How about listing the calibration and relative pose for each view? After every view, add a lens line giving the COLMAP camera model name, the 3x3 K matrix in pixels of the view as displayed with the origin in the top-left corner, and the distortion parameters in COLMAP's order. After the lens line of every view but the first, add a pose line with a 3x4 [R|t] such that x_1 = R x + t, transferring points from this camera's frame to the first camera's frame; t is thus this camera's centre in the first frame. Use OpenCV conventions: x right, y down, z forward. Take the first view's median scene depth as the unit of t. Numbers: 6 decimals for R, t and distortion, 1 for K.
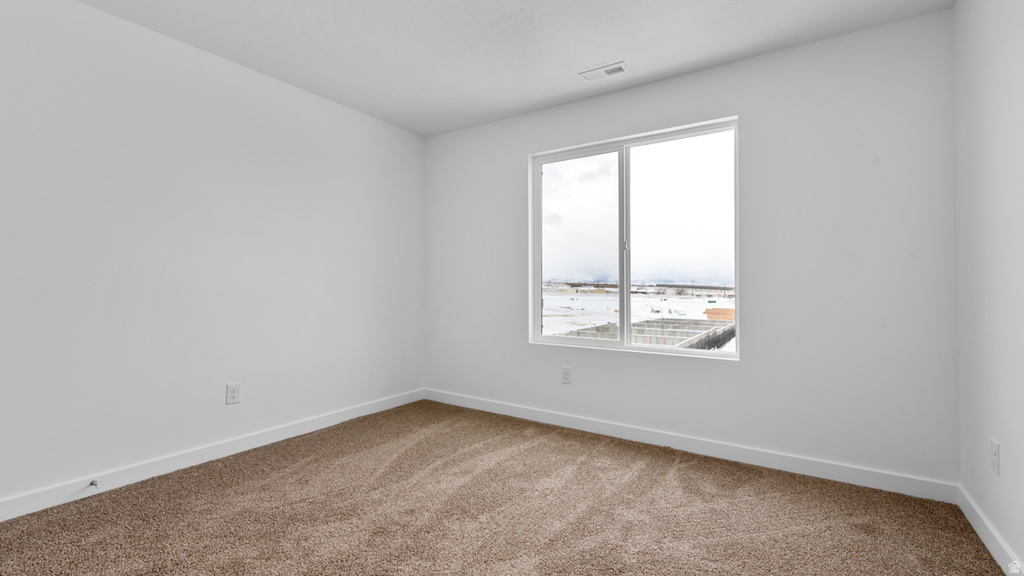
lens RADIAL K [[448.9, 0, 512.7], [0, 448.9, 292.6], [0, 0, 1]] dist [0.001886, -0.000215]
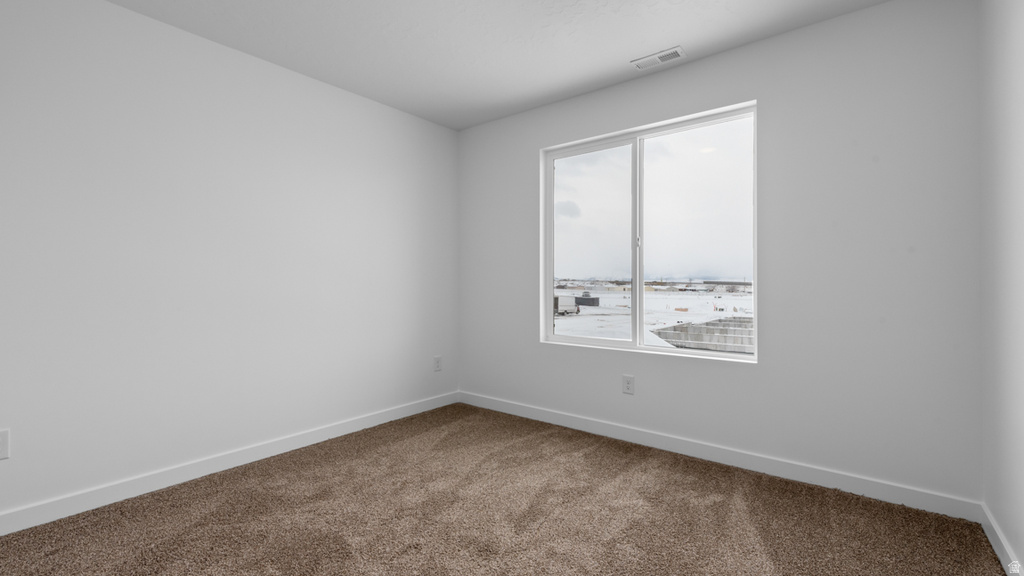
lens RADIAL K [[488.4, 0, 503.1], [0, 488.4, 284.4], [0, 0, 1]] dist [0.014758, 0.000239]
pose [[0.990968, -0.005099, -0.134002, 0.095600], [0.003256, 0.999897, -0.013970, 0.001146], [0.134059, 0.013408, 0.990883, -0.063800]]
